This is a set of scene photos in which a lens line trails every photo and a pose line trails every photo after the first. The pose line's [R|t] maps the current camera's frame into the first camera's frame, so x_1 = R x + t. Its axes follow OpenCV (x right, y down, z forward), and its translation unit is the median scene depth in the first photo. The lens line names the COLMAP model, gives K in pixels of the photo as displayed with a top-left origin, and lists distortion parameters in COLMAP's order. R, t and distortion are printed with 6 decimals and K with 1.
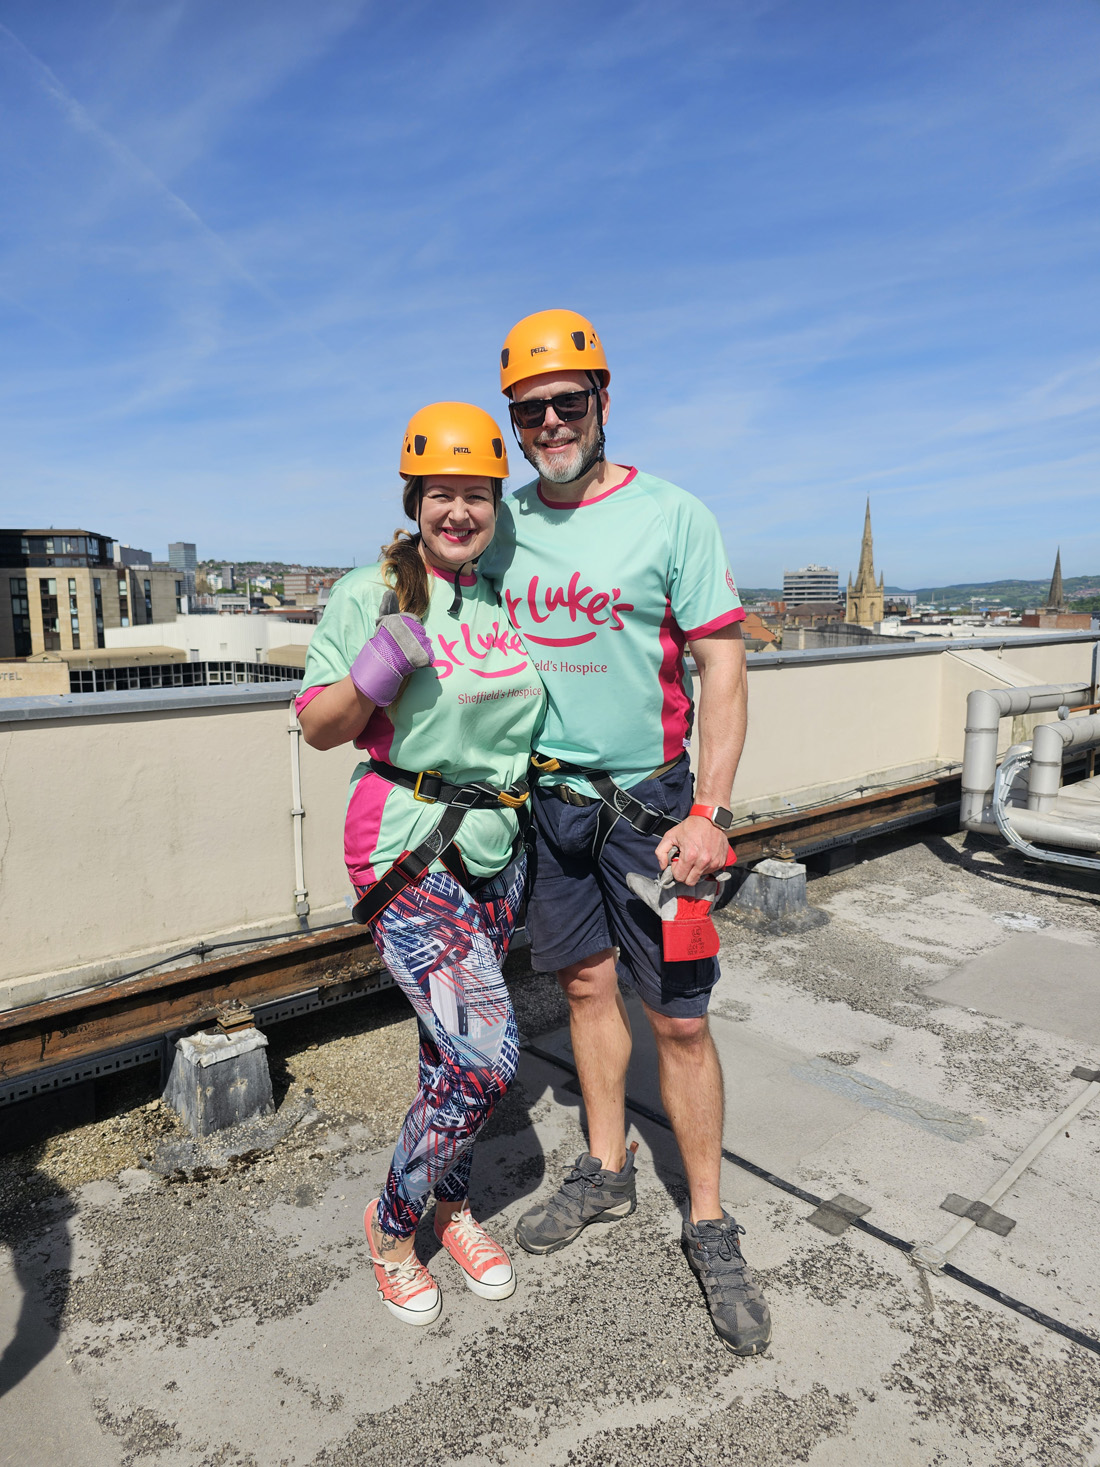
lens RADIAL K [[993.1, 0, 550.0], [0, 993.1, 733.5], [0, 0, 1]] dist [0.046840, -0.037466]
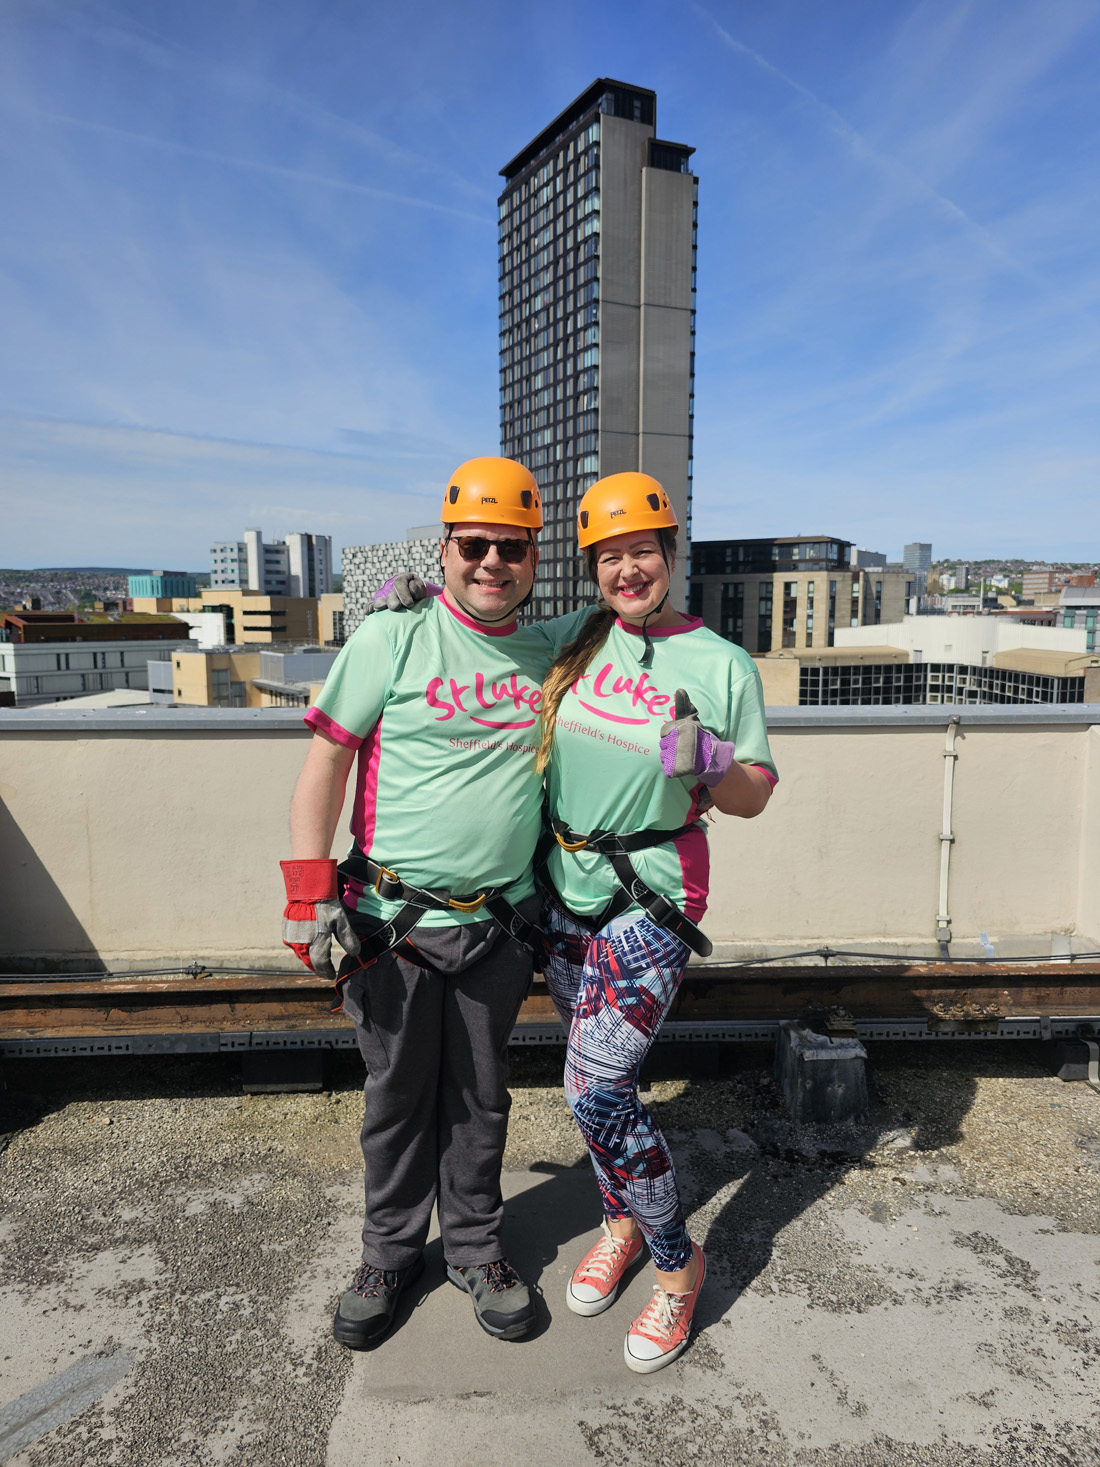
lens RADIAL K [[994.9, 0, 556.3], [0, 994.9, 727.9], [0, 0, 1]] dist [0.057091, -0.053367]
pose [[0.769924, 0.082205, -0.632818, 0.075193], [-0.085253, 0.996029, 0.025663, -0.023675], [0.632415, 0.034191, 0.773875, -0.023082]]
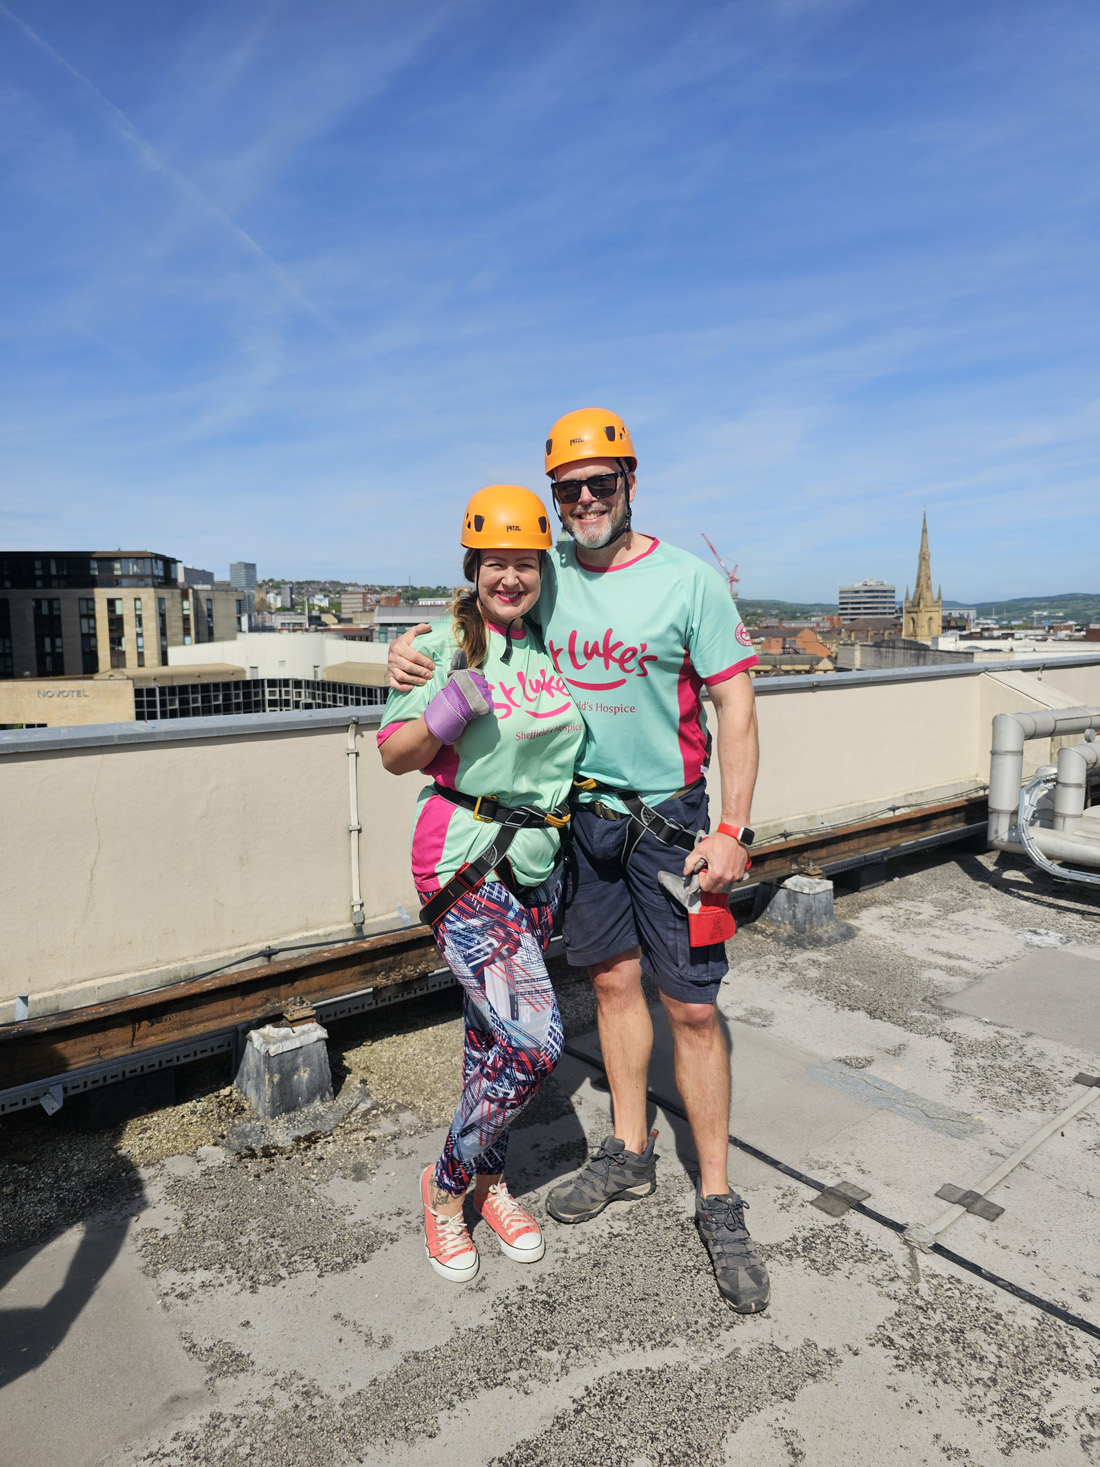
lens RADIAL K [[994.9, 0, 556.3], [0, 994.9, 727.9], [0, 0, 1]] dist [0.057091, -0.053367]
pose [[0.998875, 0.000581, -0.047418, 0.018165], [-0.001581, 0.999777, -0.021072, -0.008007], [0.047395, 0.021123, 0.998653, -0.079478]]
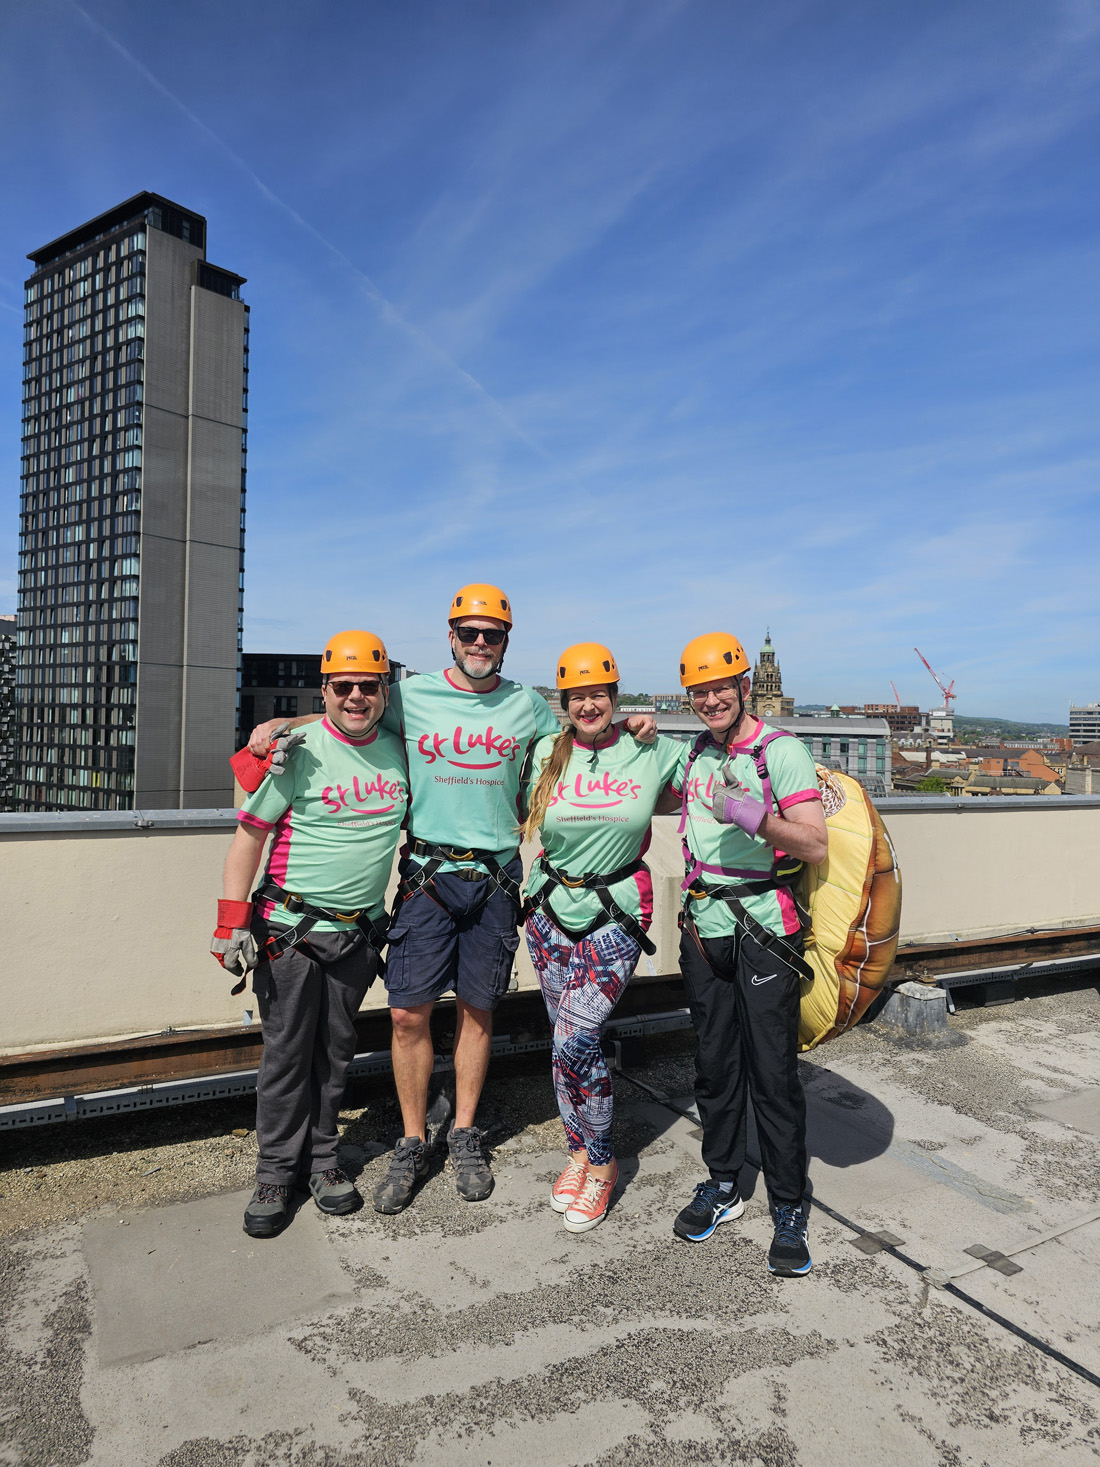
lens RADIAL K [[1002.6, 0, 566.0], [0, 1002.6, 719.9], [0, 0, 1]] dist [0.058689, -0.053077]
pose [[0.970836, 0.028049, -0.238097, 0.120859], [-0.060433, 0.989694, -0.129823, 0.005443], [0.232002, 0.140426, 0.962526, -0.278843]]
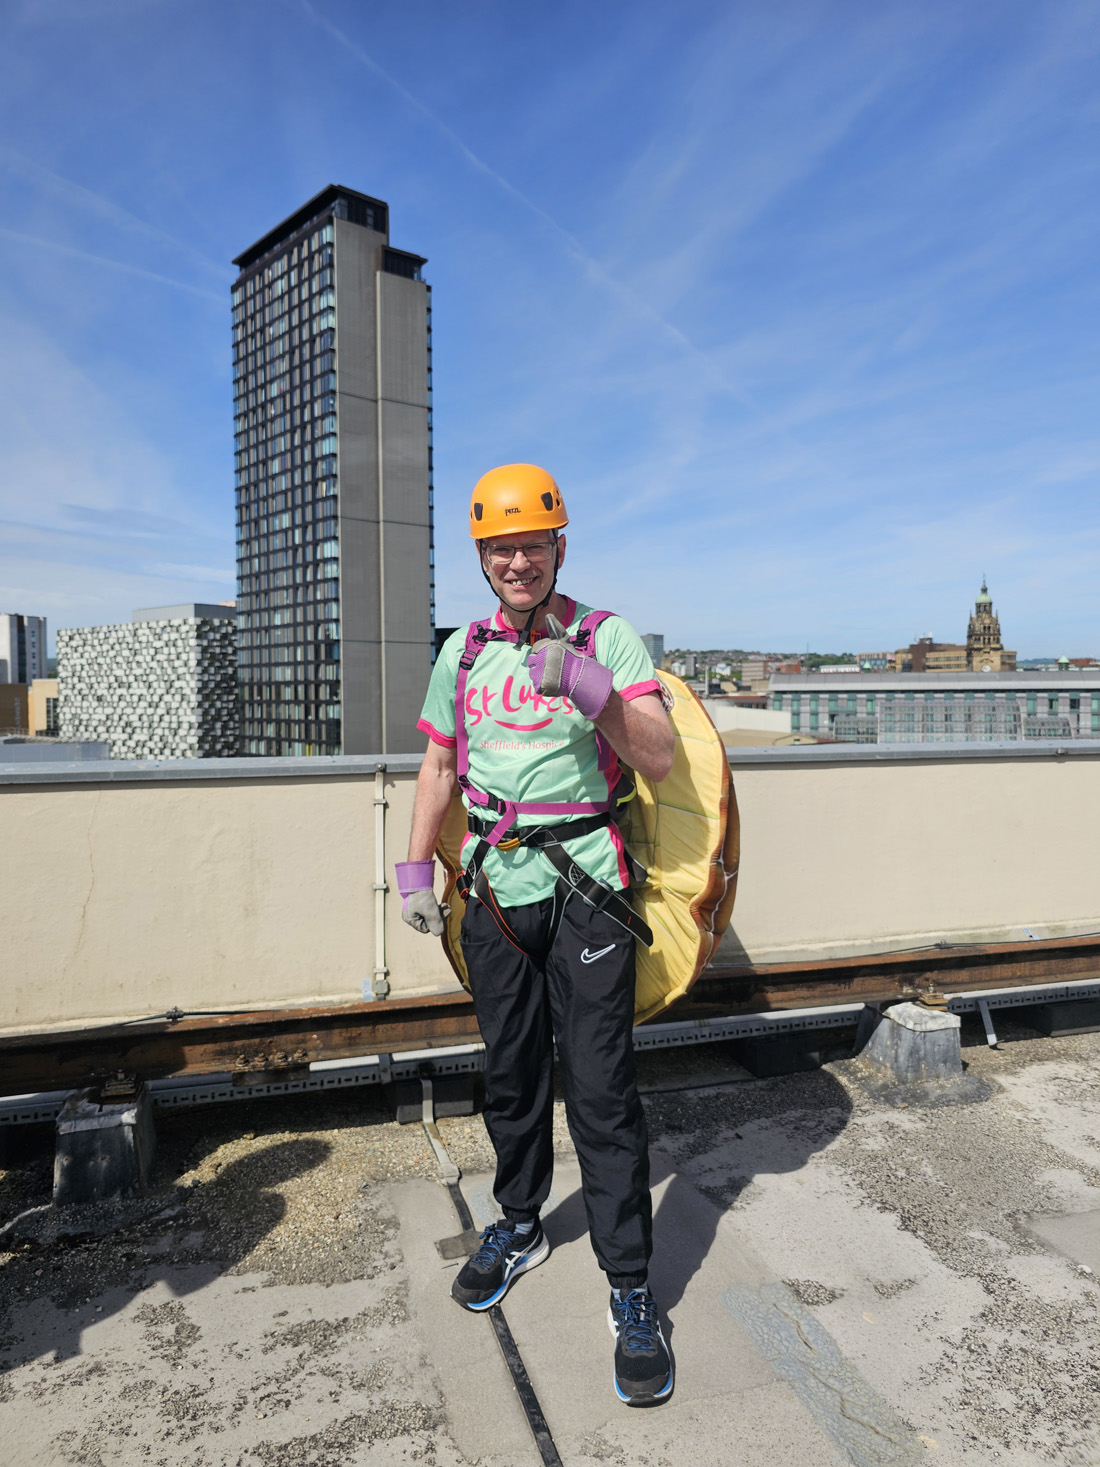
lens RADIAL K [[994.3, 0, 573.1], [0, 994.3, 721.9], [0, 0, 1]] dist [0.051292, -0.047445]
pose [[0.901976, 0.014317, -0.431549, 0.368379], [-0.056259, 0.994827, -0.084581, -0.011802], [0.428106, 0.100569, 0.898115, 0.193069]]
